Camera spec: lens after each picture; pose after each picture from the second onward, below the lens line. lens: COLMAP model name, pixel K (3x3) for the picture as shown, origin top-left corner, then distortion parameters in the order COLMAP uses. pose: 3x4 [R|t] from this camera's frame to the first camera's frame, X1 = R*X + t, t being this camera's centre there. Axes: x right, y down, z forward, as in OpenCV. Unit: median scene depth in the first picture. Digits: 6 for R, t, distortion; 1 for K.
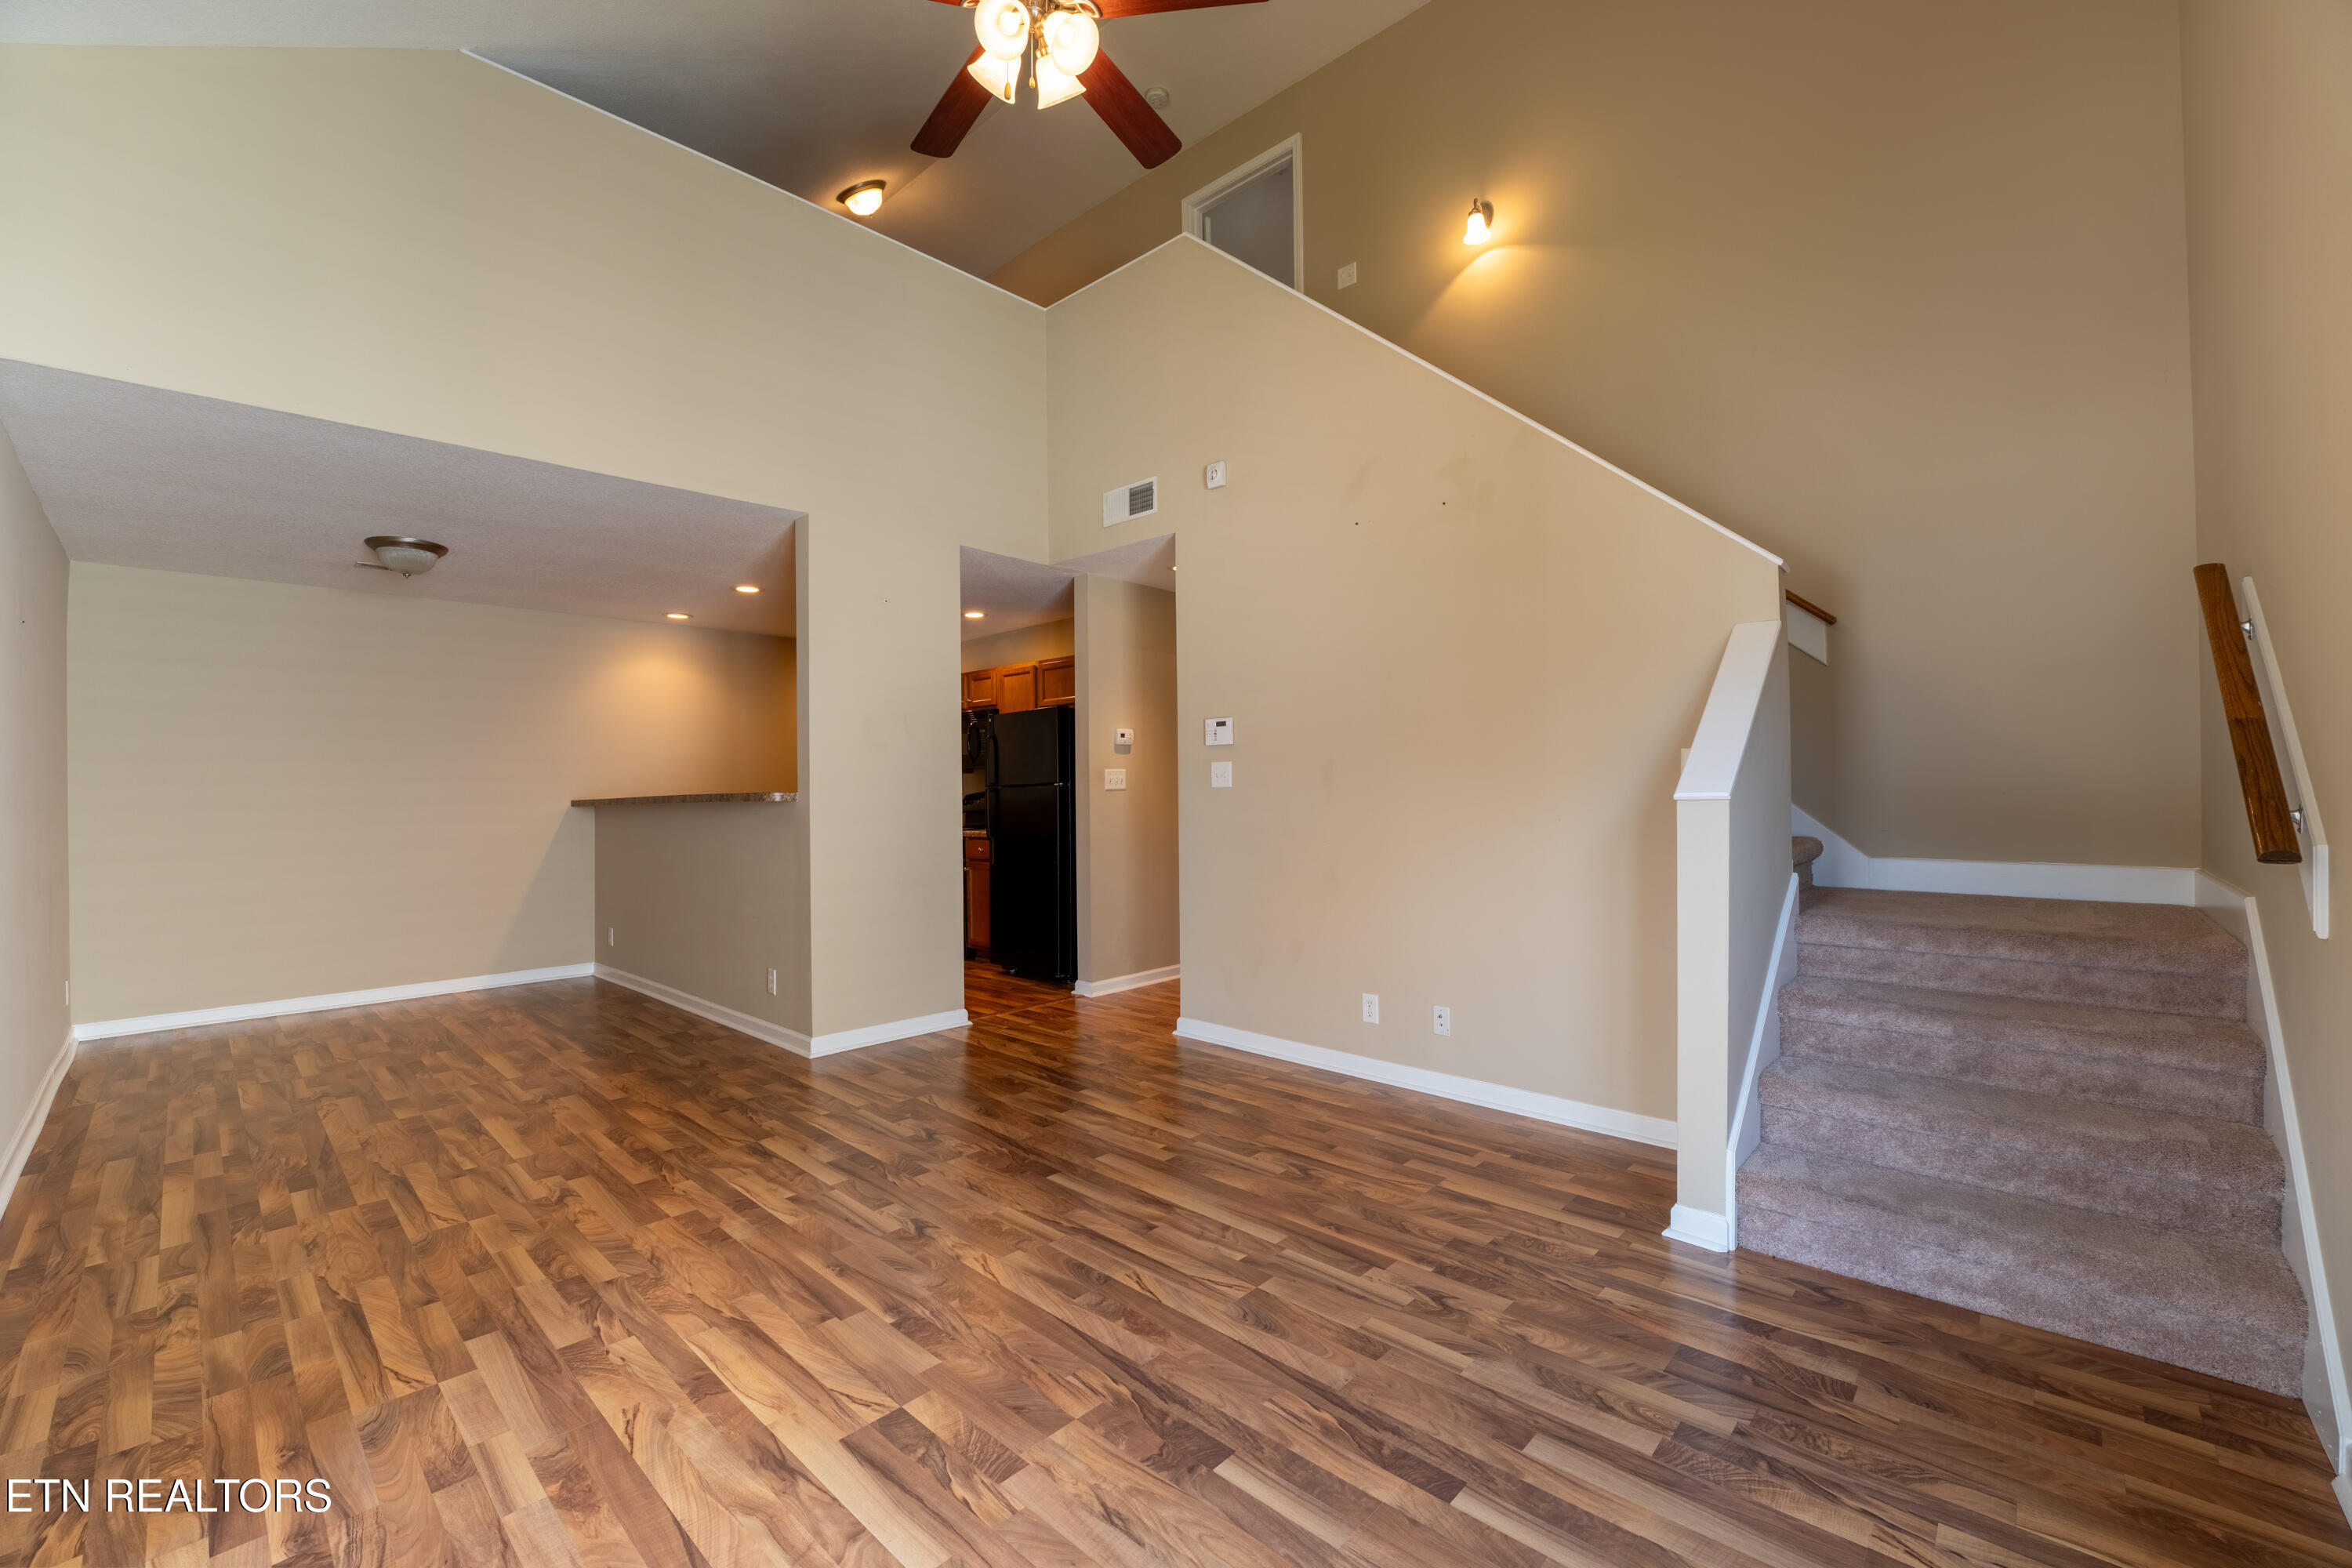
lens RADIAL K [[955.1, 0, 1171.1], [0, 955.1, 786.7], [0, 0, 1]] dist [-0.037708, 0.005961]
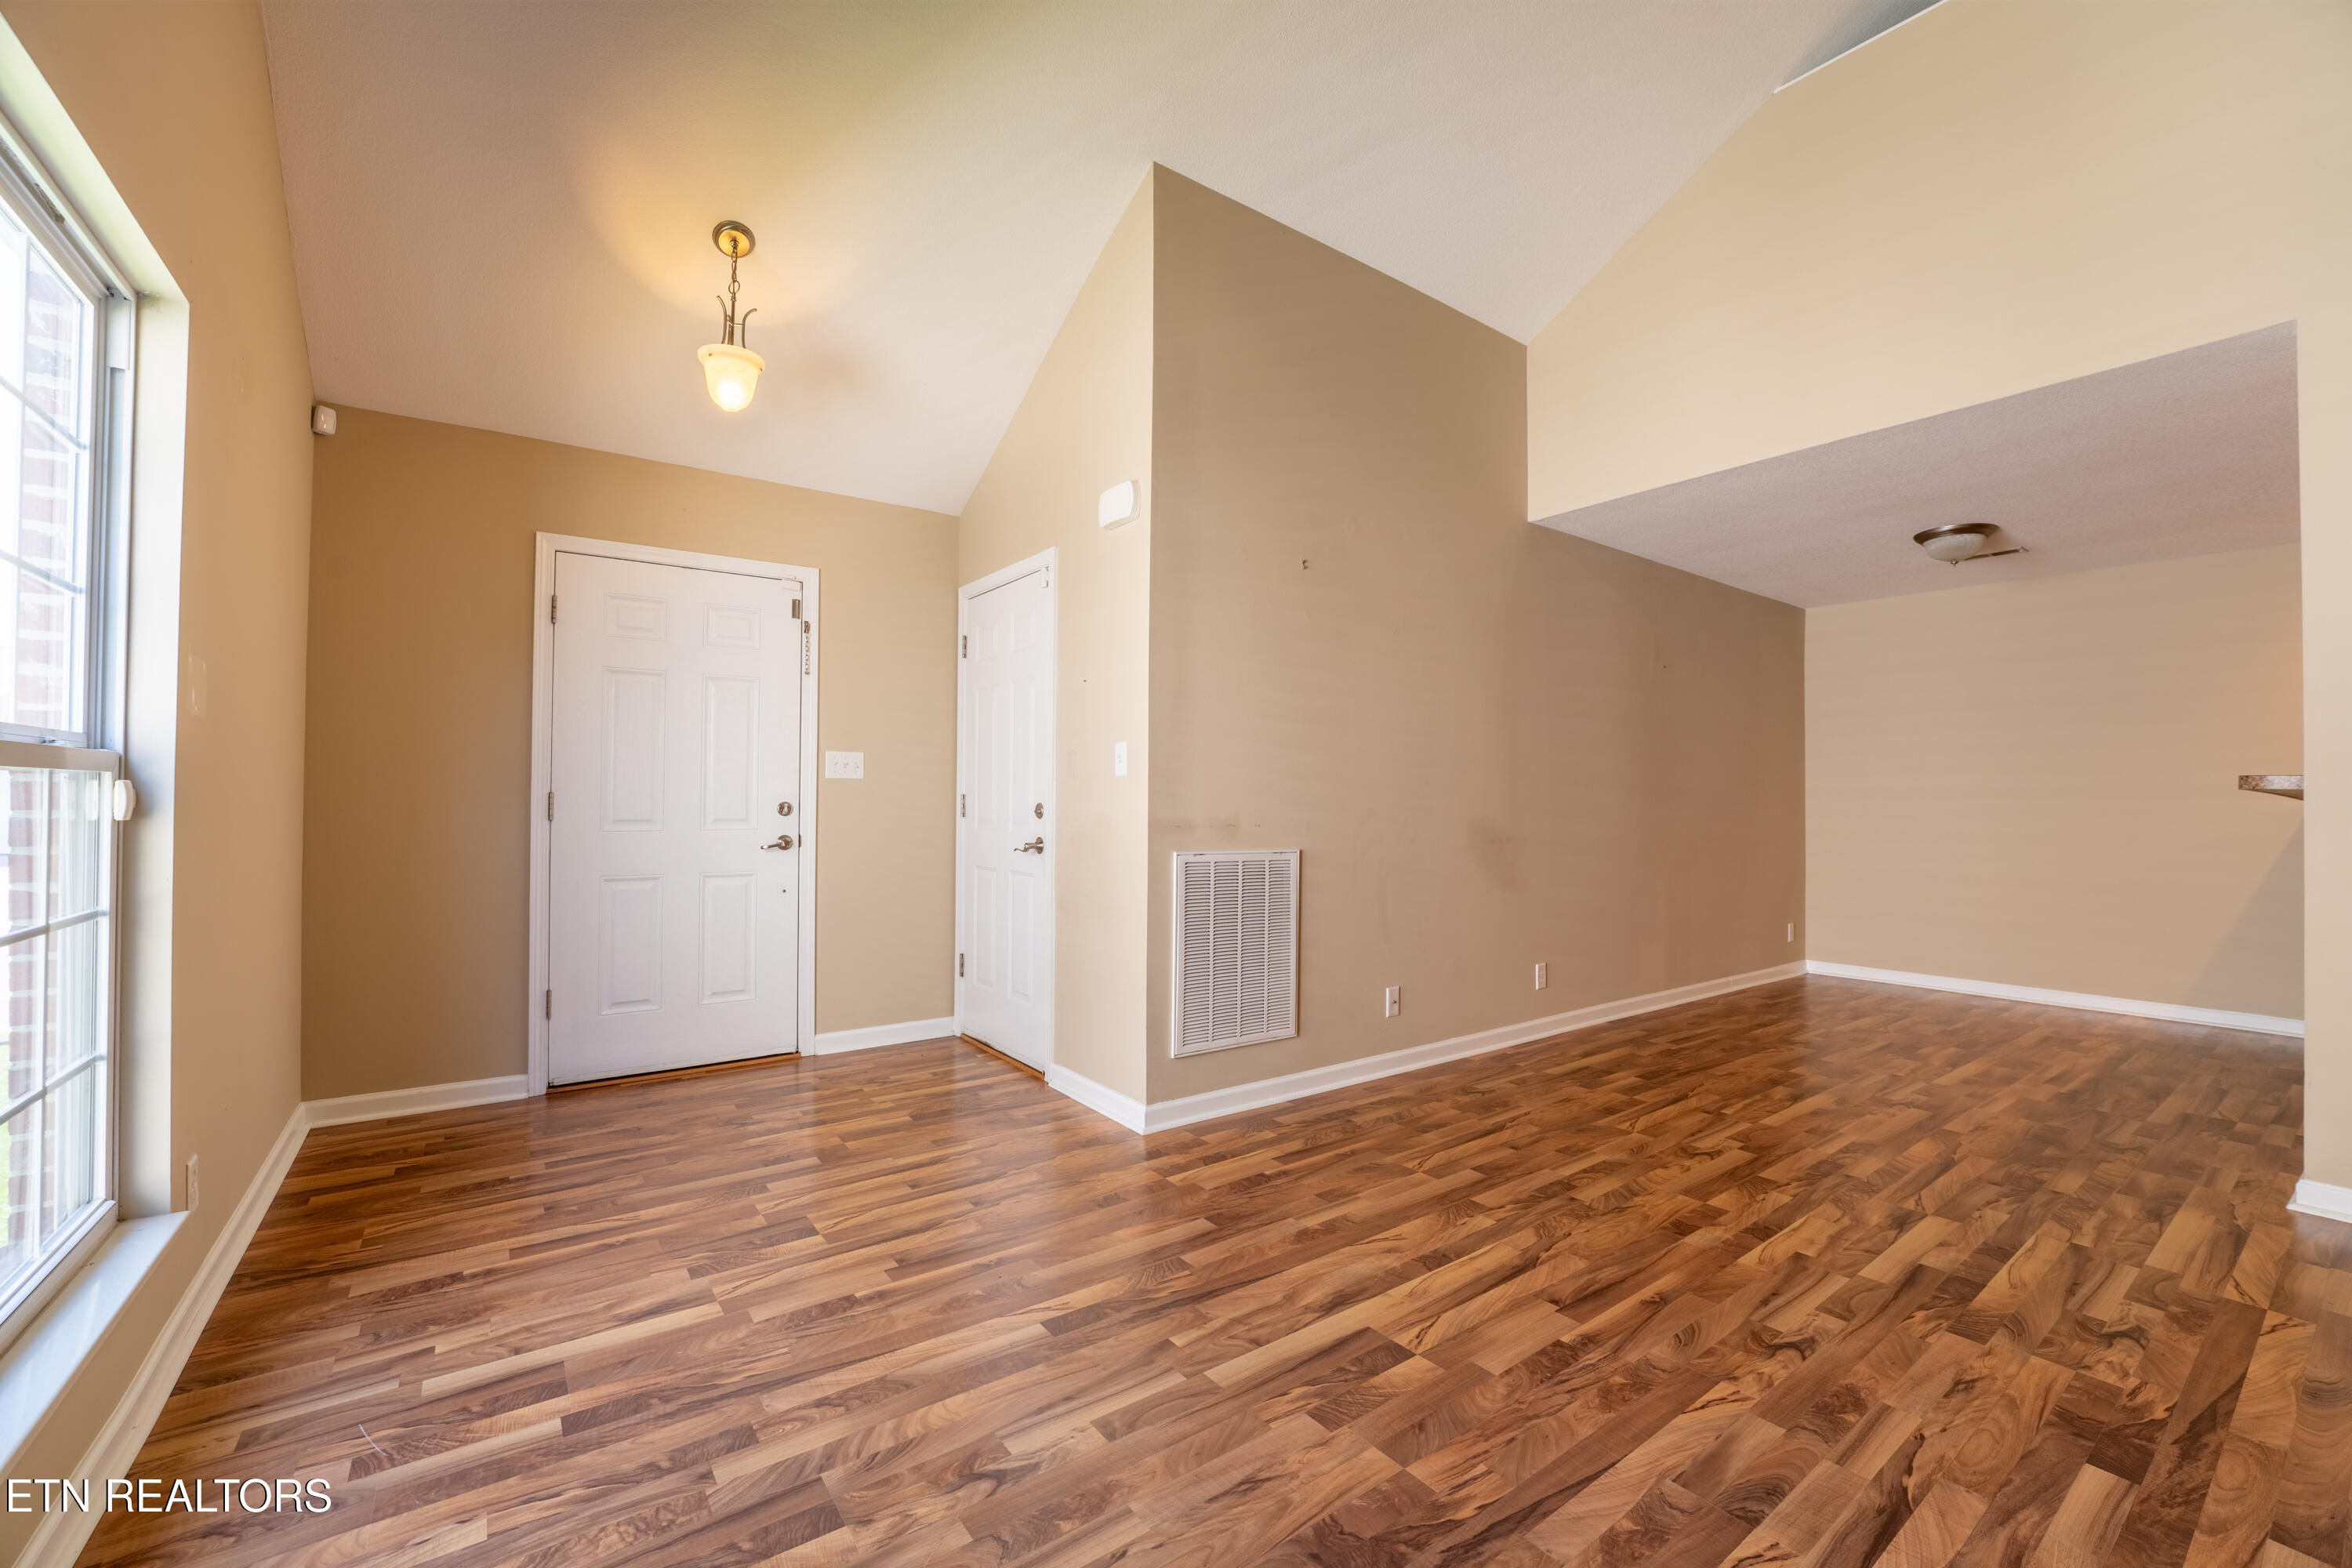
lens RADIAL K [[955.1, 0, 1171.1], [0, 955.1, 786.7], [0, 0, 1]] dist [-0.037708, 0.005961]
pose [[-0.190409, -0.000051, -0.981705, 0.503737], [-0.004715, 0.999989, 0.000862, 0.025153], [0.981694, 0.004793, -0.190407, 0.602480]]
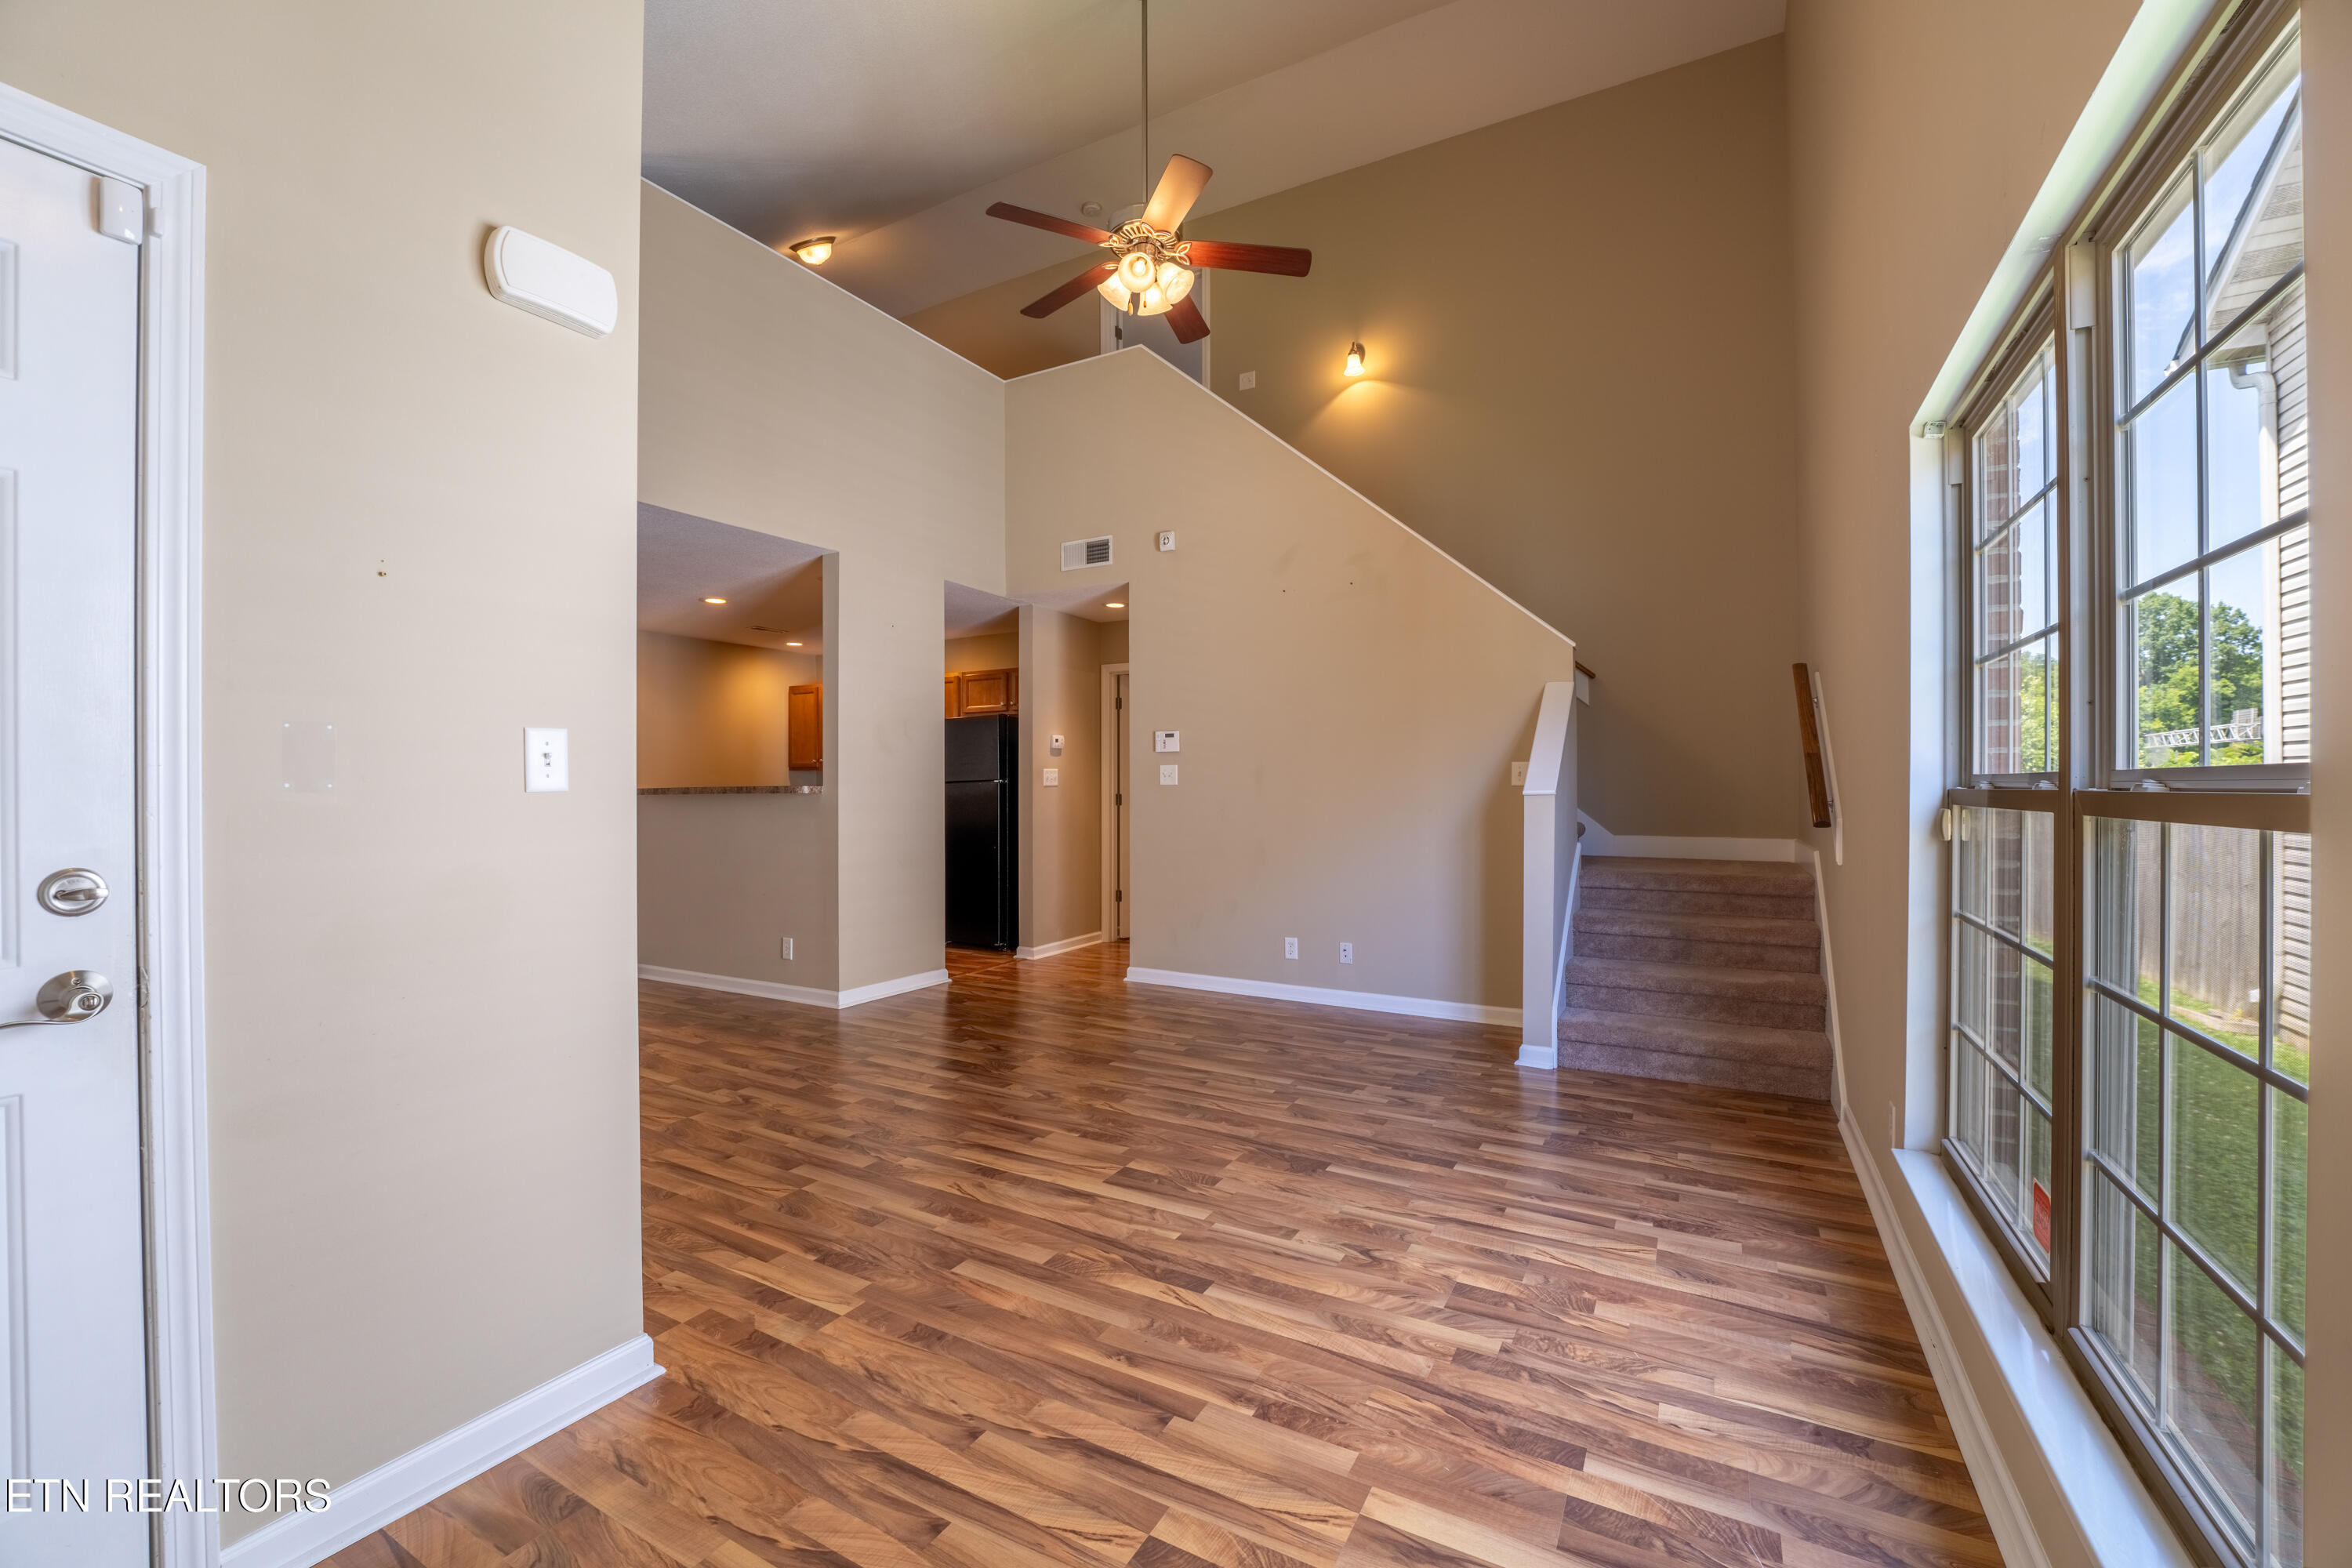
lens RADIAL K [[955.1, 0, 1171.1], [0, 955.1, 786.7], [0, 0, 1]] dist [-0.037708, 0.005961]
pose [[0.971270, 0.008051, 0.237844, -0.392869], [-0.008387, 0.999965, 0.000401, 0.004247], [-0.237833, -0.002384, 0.971303, -0.391908]]
